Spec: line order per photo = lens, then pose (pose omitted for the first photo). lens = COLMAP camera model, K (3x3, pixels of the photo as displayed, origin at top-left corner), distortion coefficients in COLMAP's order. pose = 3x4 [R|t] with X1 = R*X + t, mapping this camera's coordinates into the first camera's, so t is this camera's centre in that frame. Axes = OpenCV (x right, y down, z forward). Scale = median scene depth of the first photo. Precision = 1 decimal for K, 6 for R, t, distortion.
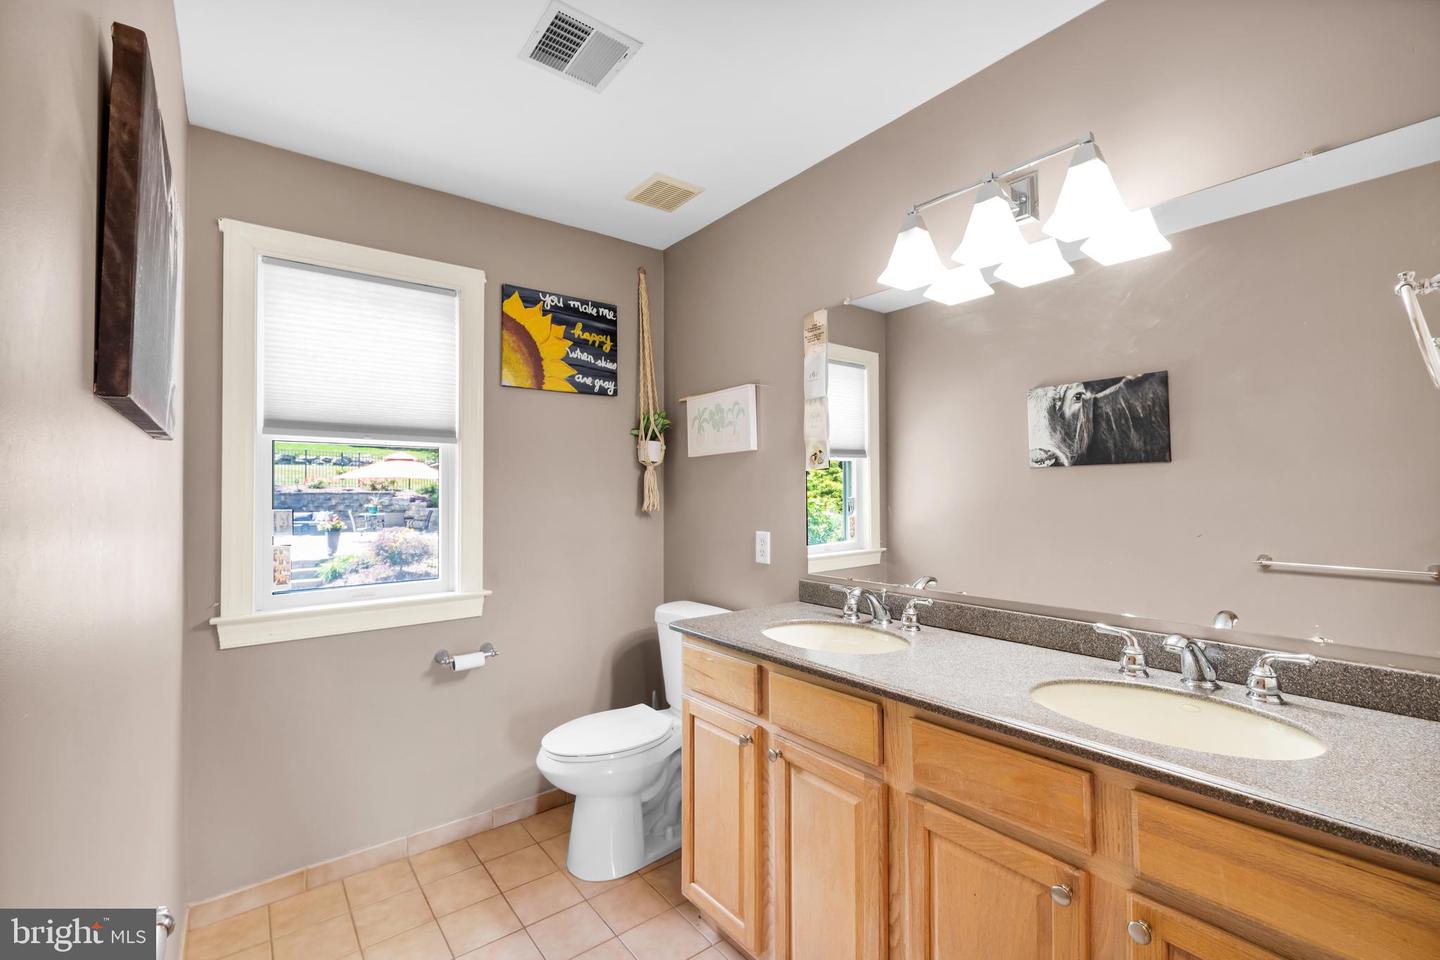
lens RADIAL K [[624.1, 0, 715.3], [0, 624.1, 483.0], [0, 0, 1]] dist [0.002540, -0.000415]
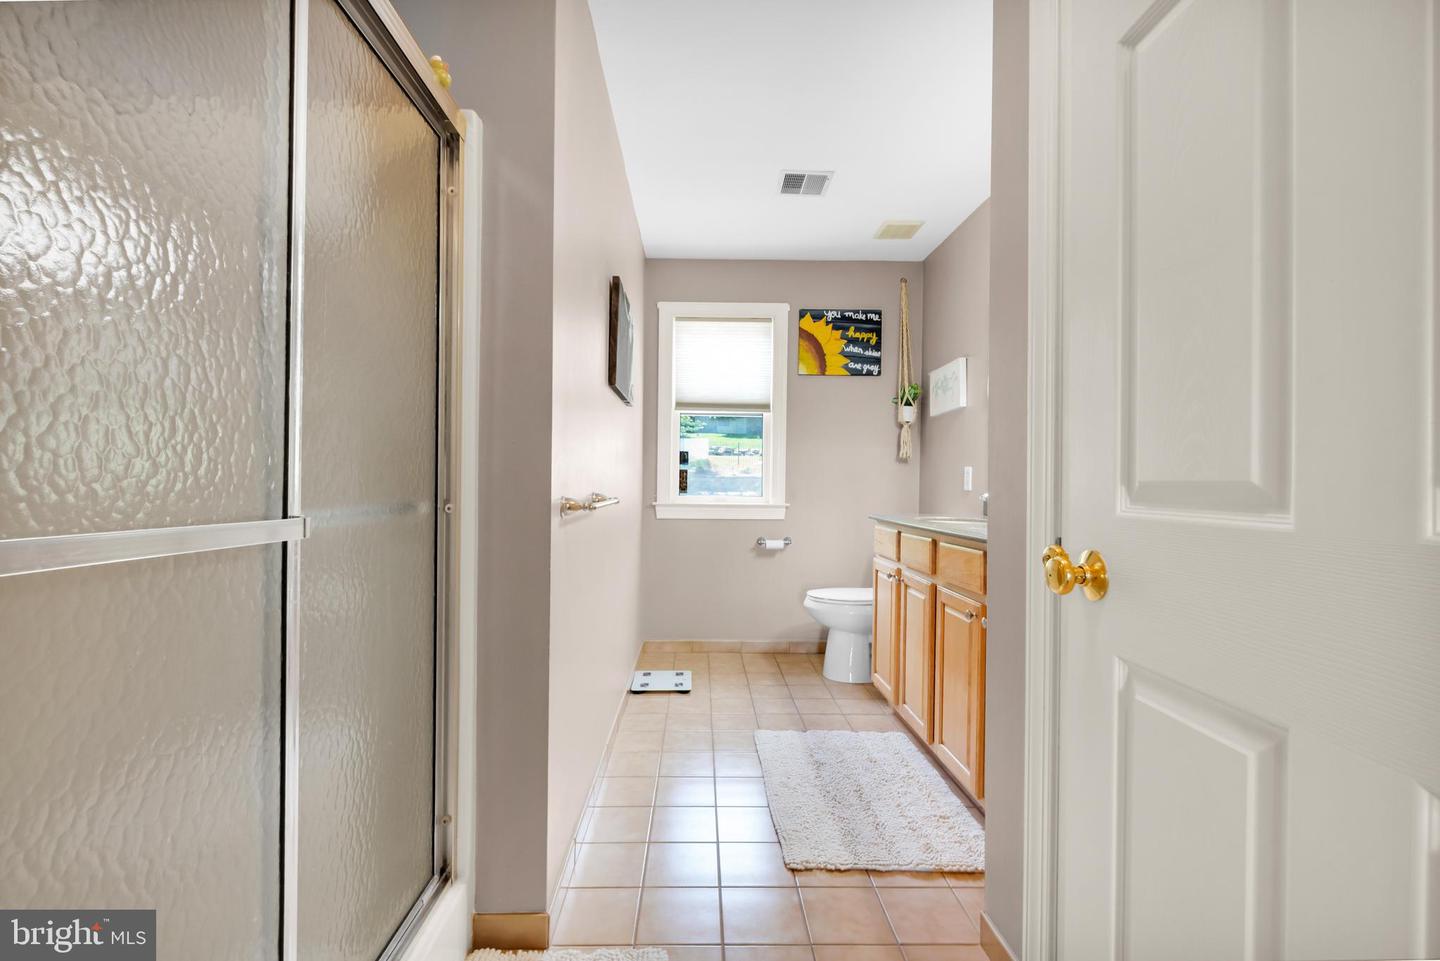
lens RADIAL K [[624.1, 0, 719.1], [0, 624.1, 483.6], [0, 0, 1]] dist [0.002540, -0.000415]
pose [[0.813647, 0.015265, -0.581158, 0.386094], [-0.006930, 0.999839, 0.016560, 0.087375], [0.581317, -0.009446, 0.813622, -0.369708]]
